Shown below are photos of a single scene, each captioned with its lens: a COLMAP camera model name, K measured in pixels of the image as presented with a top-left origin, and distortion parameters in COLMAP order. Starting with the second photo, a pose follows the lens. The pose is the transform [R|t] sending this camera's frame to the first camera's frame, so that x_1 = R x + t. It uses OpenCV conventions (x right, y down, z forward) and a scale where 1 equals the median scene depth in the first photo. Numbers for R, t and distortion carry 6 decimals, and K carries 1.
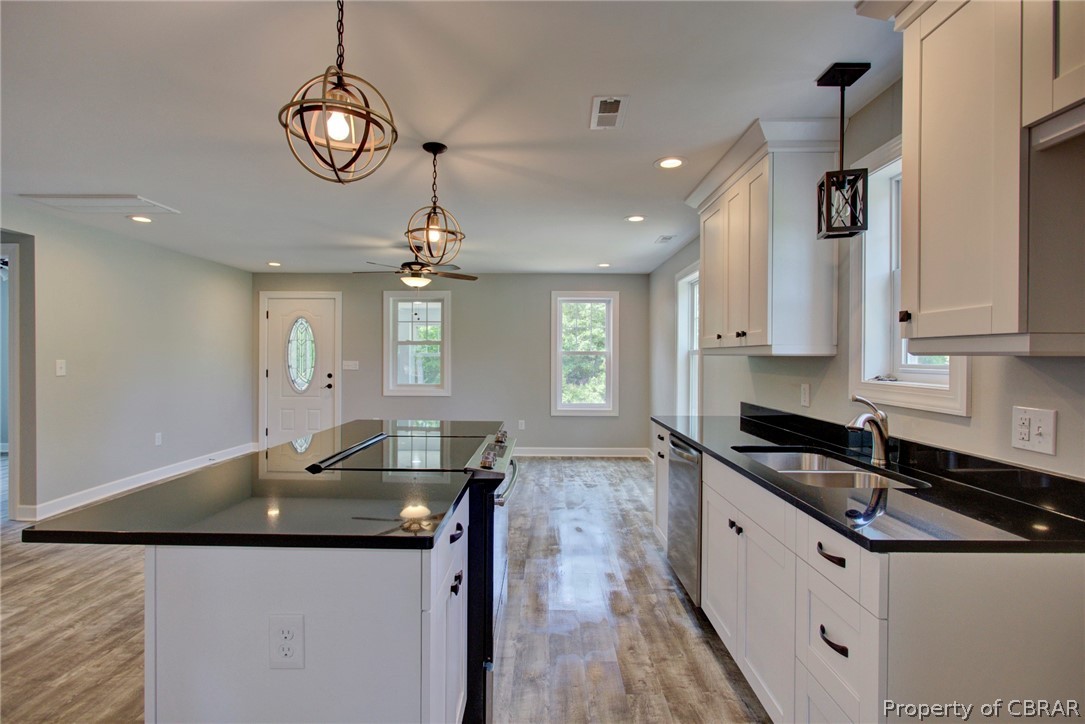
lens RADIAL K [[518.7, 0, 537.0], [0, 518.7, 361.4], [0, 0, 1]] dist [-0.012323, 0.002146]
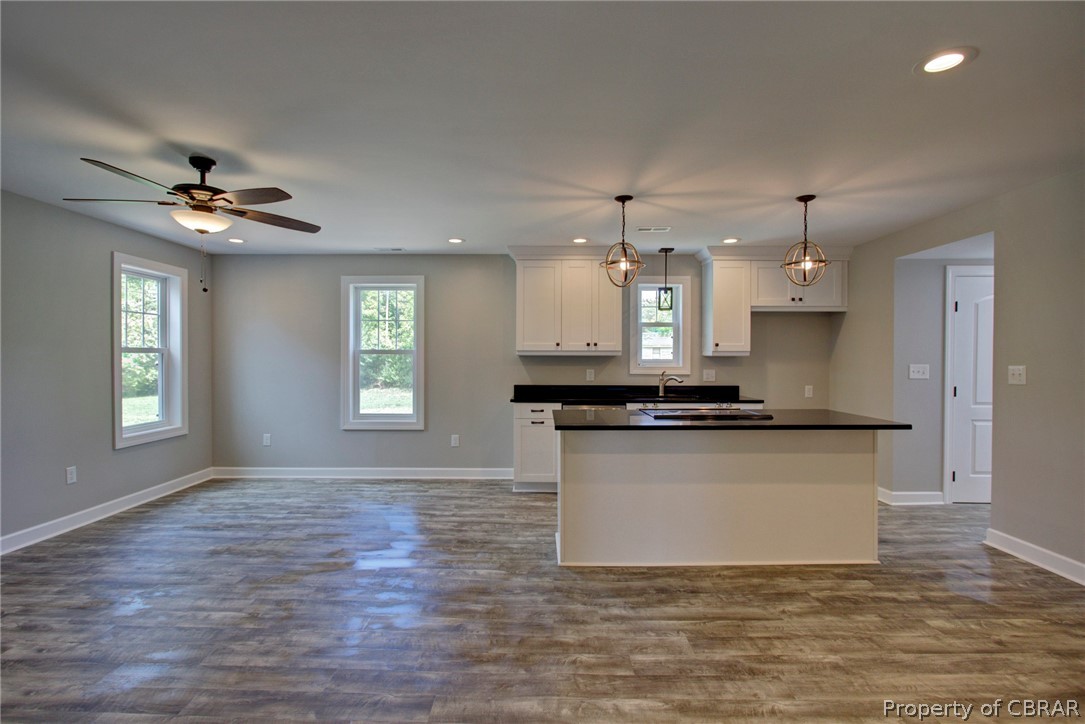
lens RADIAL K [[518.7, 0, 535.1], [0, 518.7, 354.8], [0, 0, 1]] dist [-0.012323, 0.002146]
pose [[-0.008012, 0.001497, 0.999967, -1.866861], [0.008065, 0.999966, -0.001432, -0.016319], [-0.999935, 0.008053, -0.008023, 1.514212]]
